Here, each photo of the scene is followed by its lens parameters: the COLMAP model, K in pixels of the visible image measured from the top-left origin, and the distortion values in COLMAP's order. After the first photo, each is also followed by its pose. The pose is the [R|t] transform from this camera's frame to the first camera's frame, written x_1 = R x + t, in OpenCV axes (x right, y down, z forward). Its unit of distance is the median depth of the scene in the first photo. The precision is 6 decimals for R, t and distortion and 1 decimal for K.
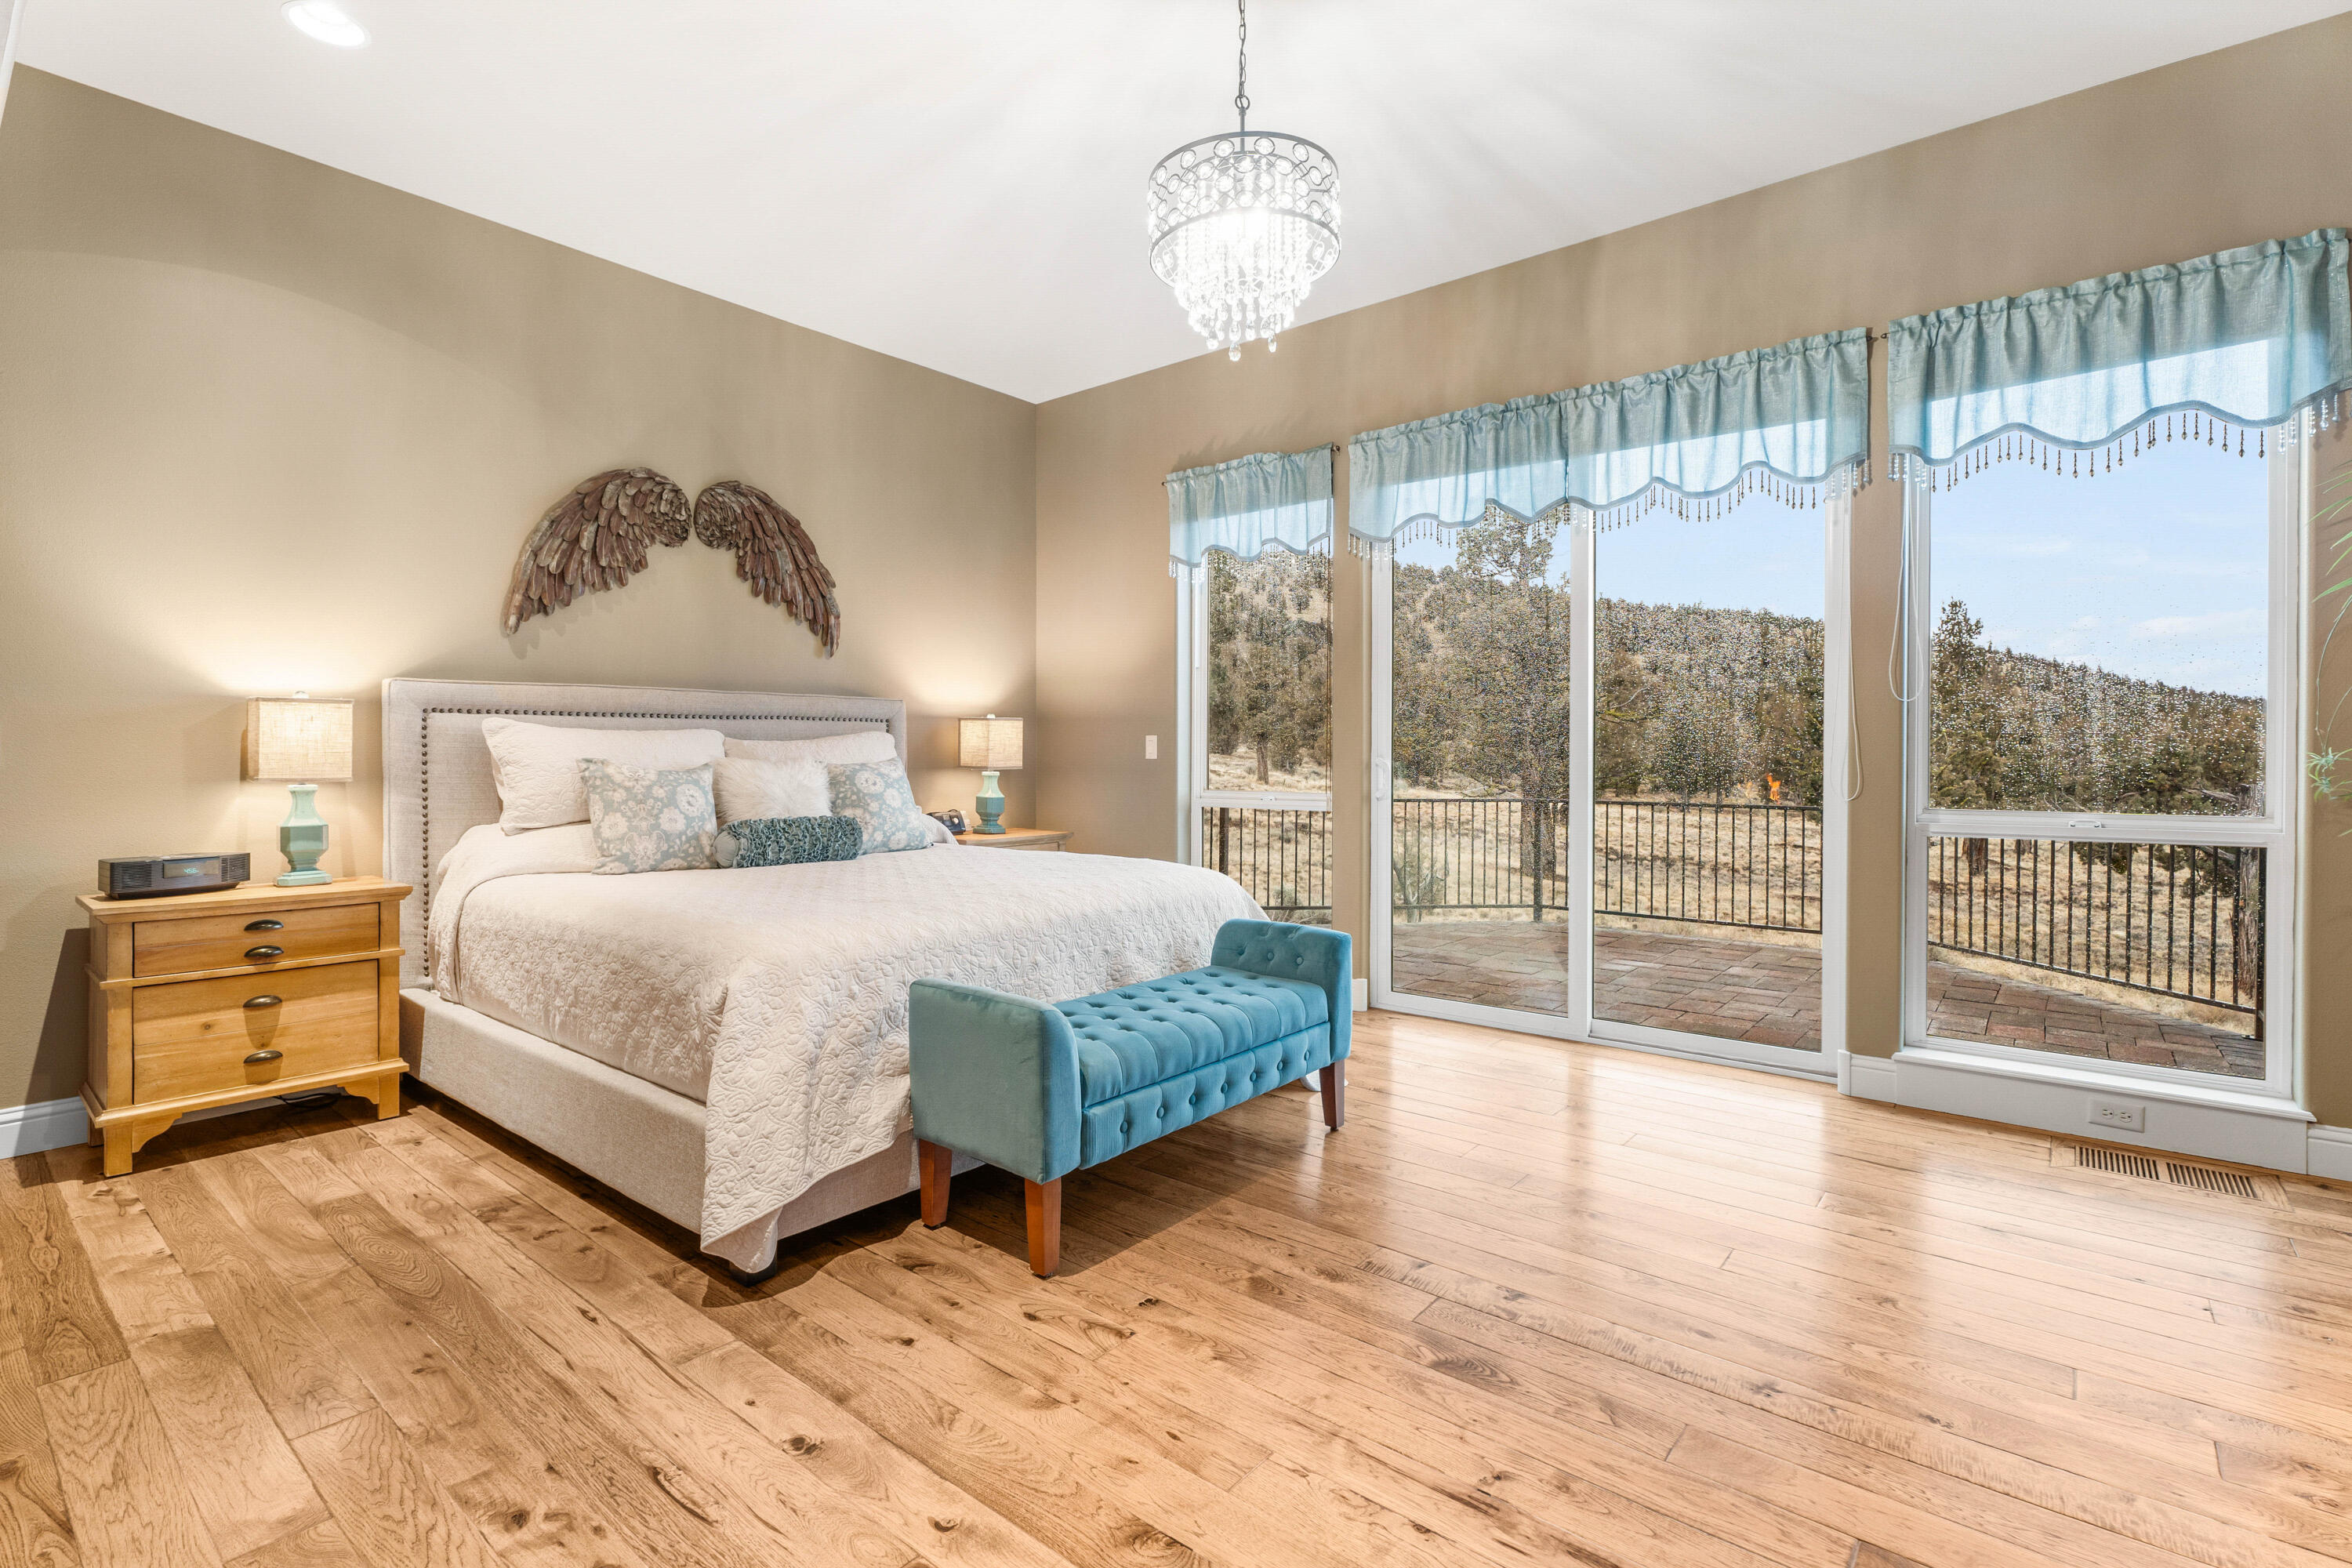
lens RADIAL K [[1079.2, 0, 1167.5], [0, 1079.2, 760.6], [0, 0, 1]] dist [-0.002049, -0.000373]
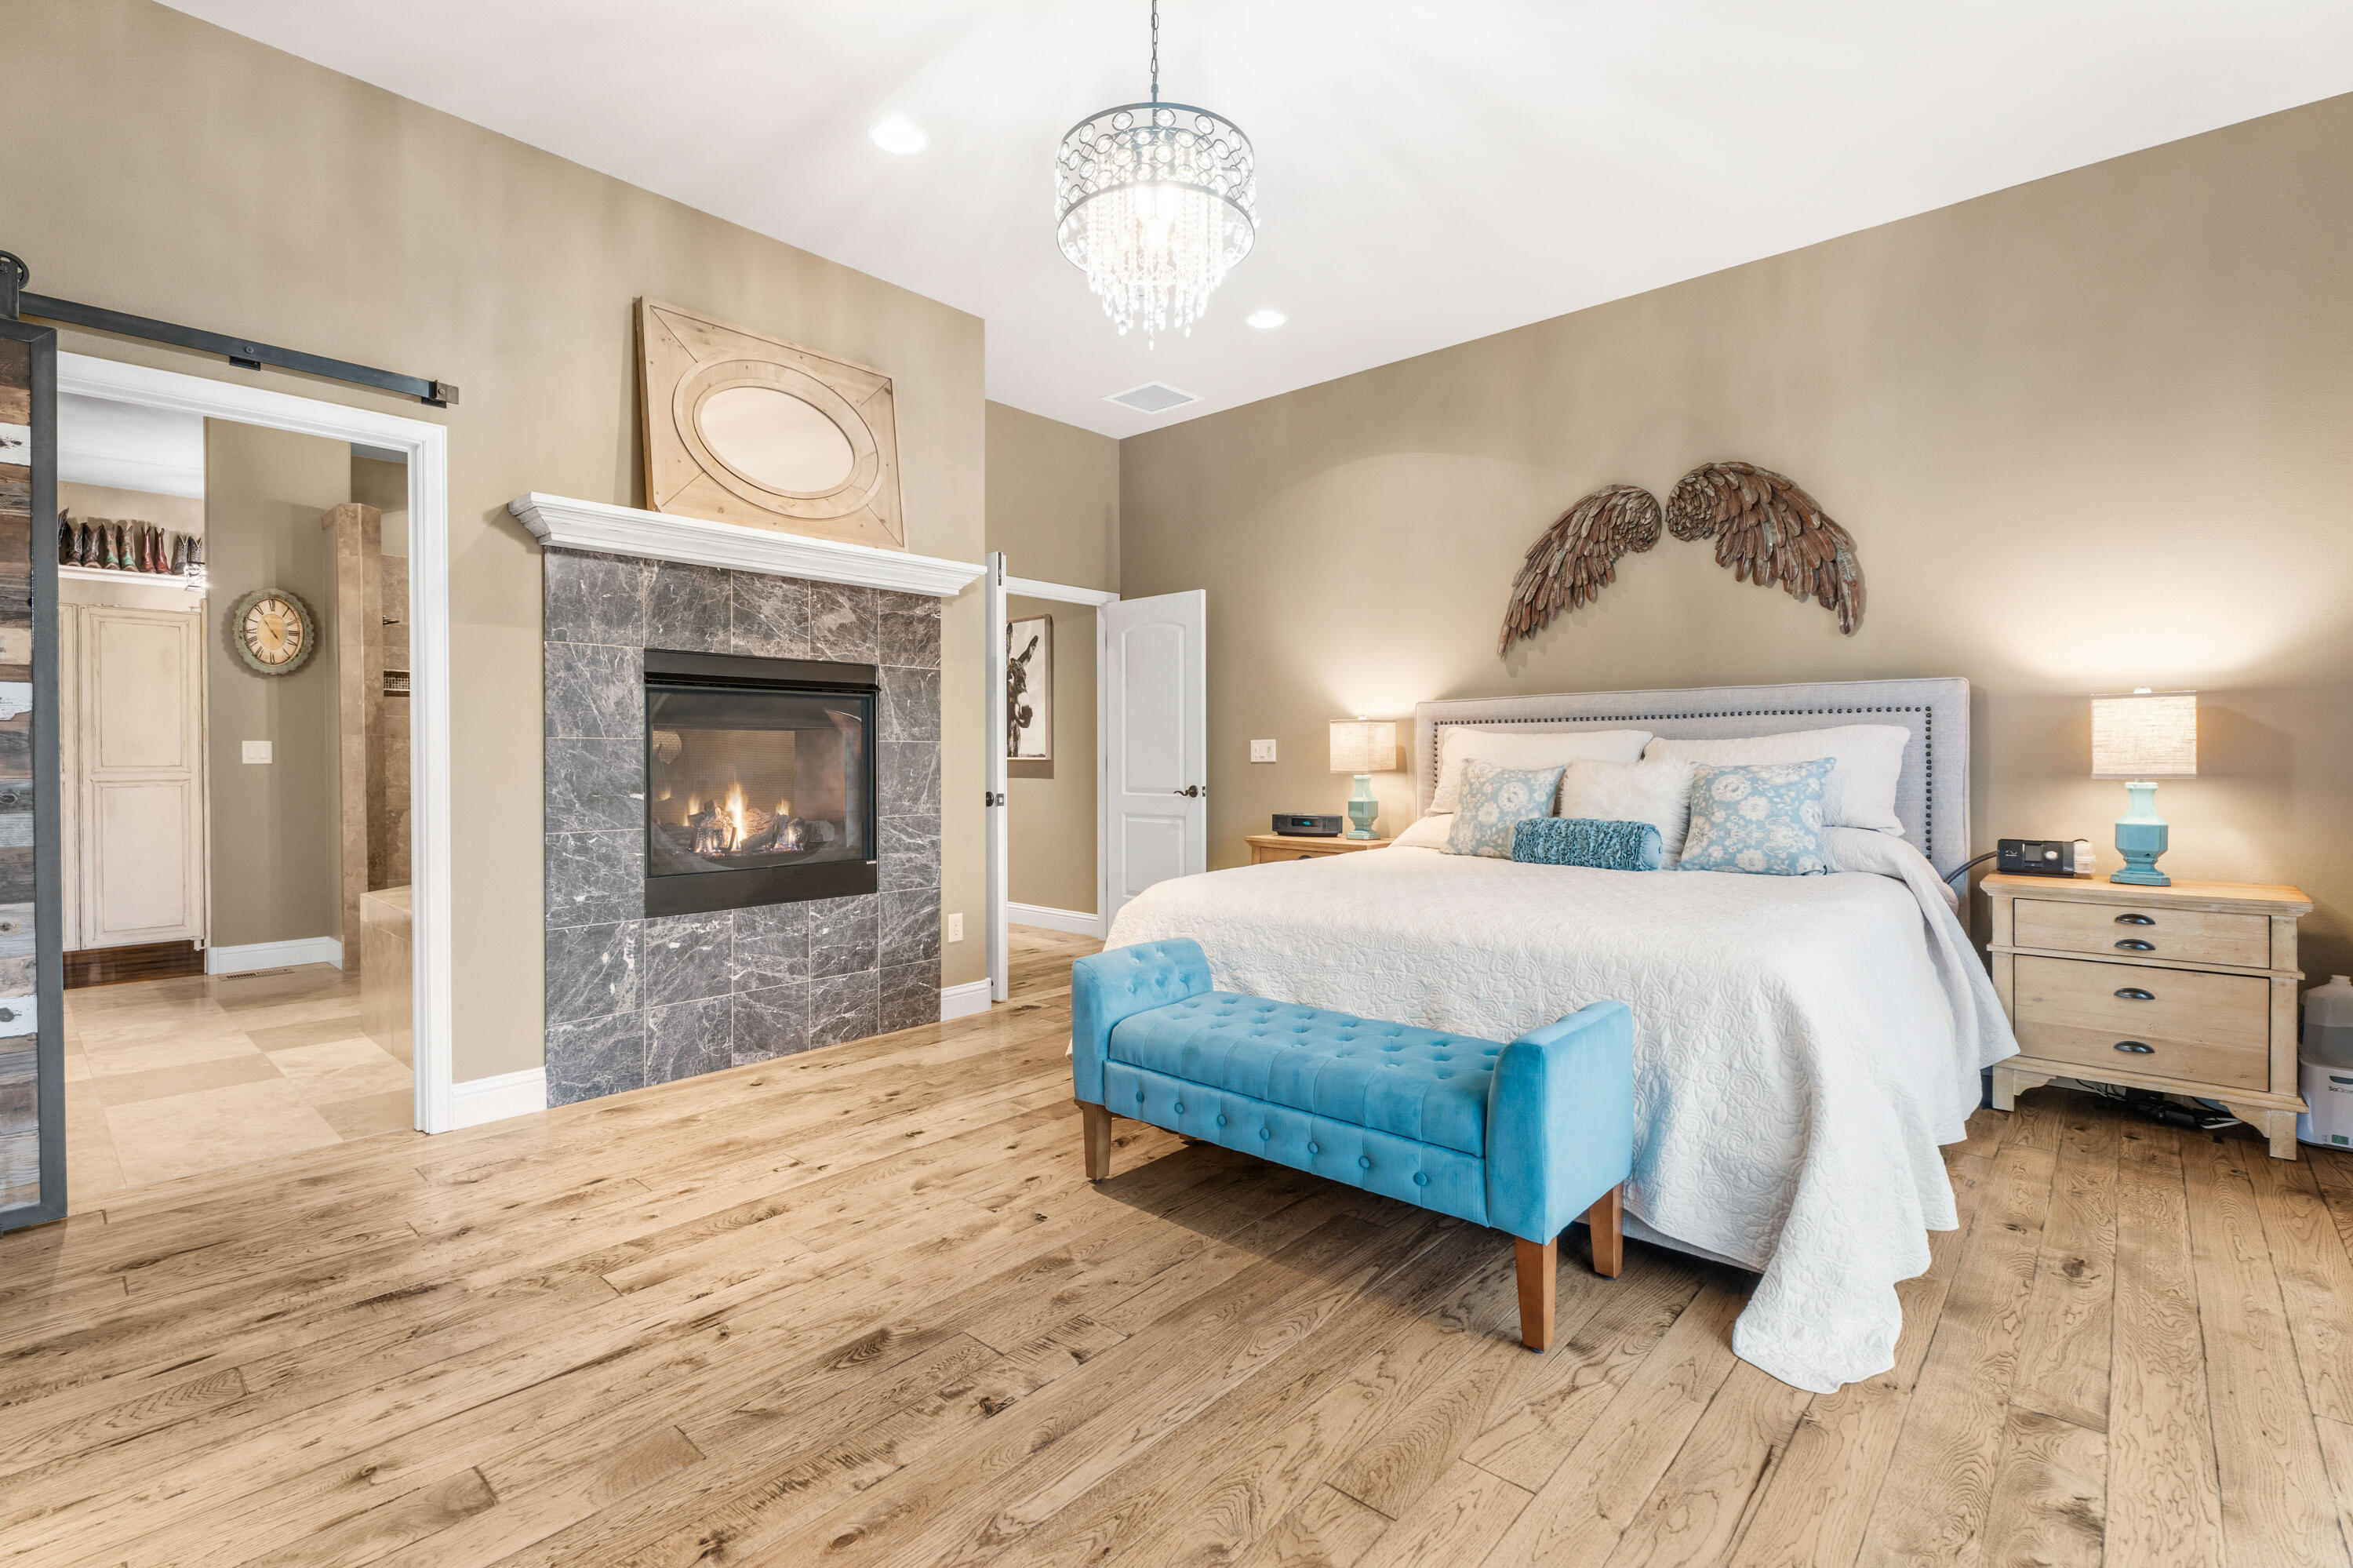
lens RADIAL K [[1079.7, 0, 1168.0], [0, 1079.7, 760.6], [0, 0, 1]] dist [-0.002049, -0.000373]
pose [[-0.041041, 0.005359, -0.999143, 0.929561], [-0.002843, 0.999981, 0.005481, -0.007540], [0.999153, 0.003066, -0.041025, 0.947345]]
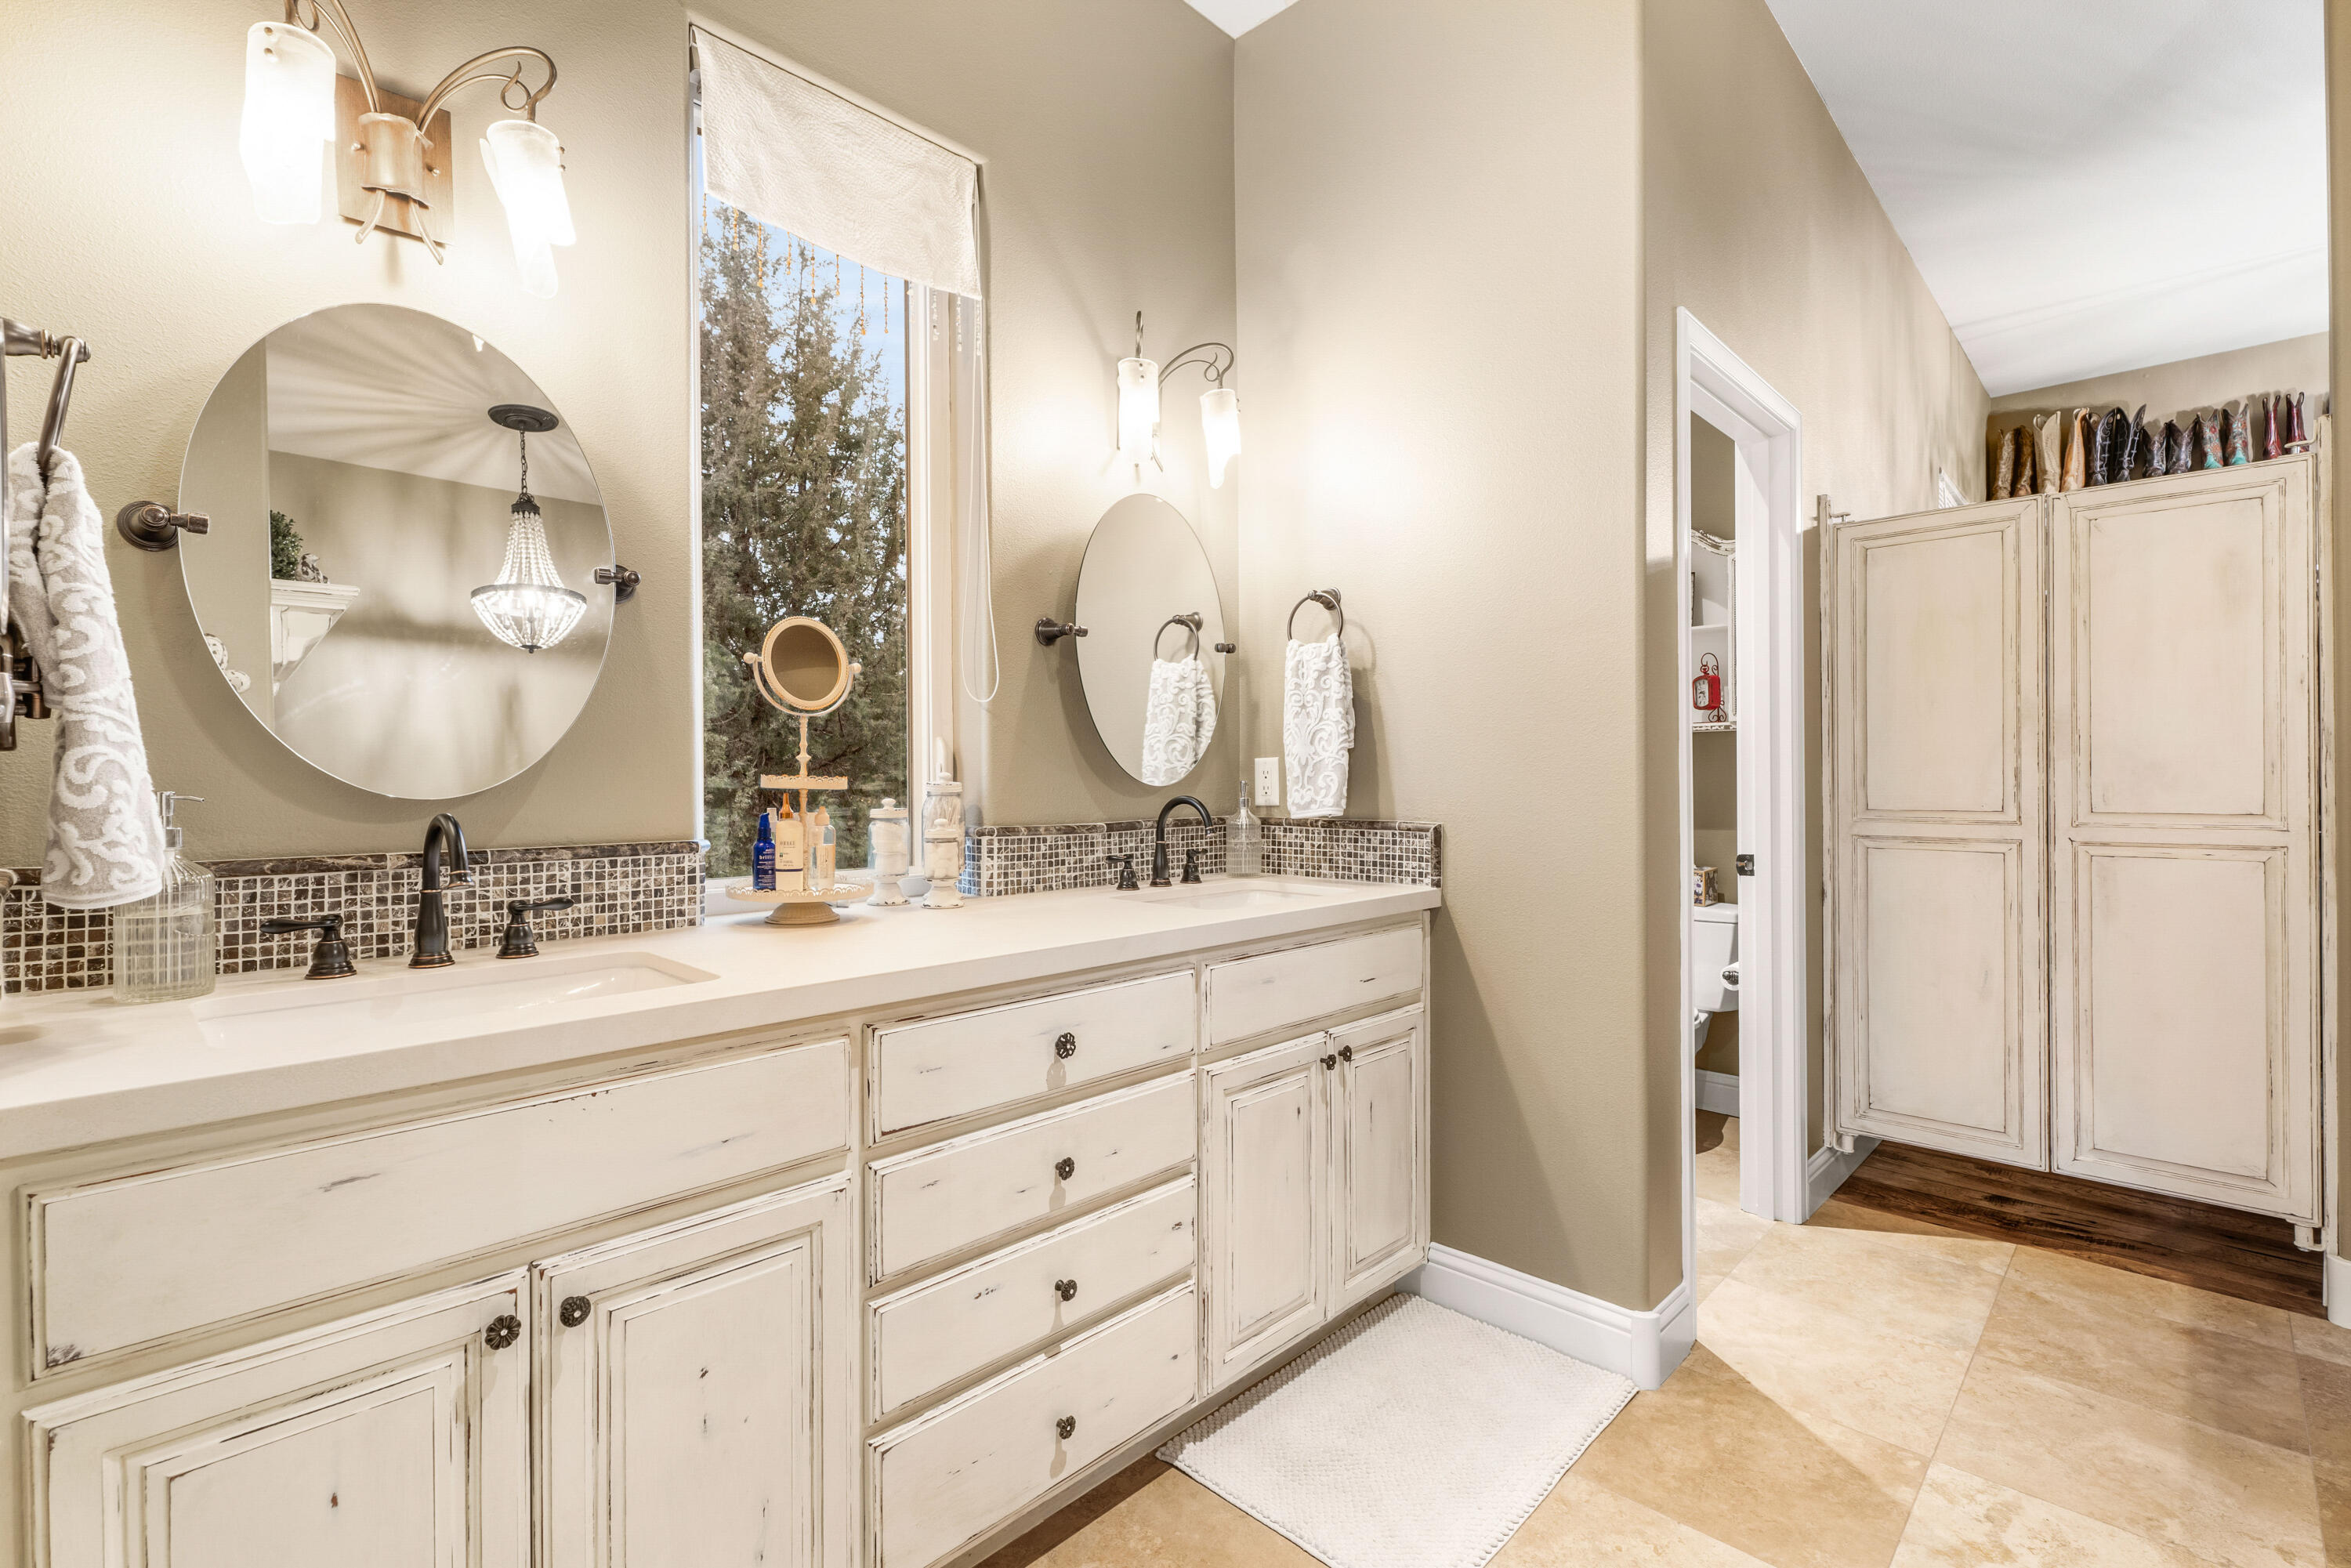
lens RADIAL K [[1049.1, 0, 1145.5], [0, 1049.1, 779.4], [0, 0, 1]] dist [0.012109, -0.007170]
pose [[-0.996037, 0.006234, 0.088727, 0.635764], [0.006909, 0.999949, 0.007304, -0.011680], [-0.088677, 0.007888, -0.996029, 0.683984]]
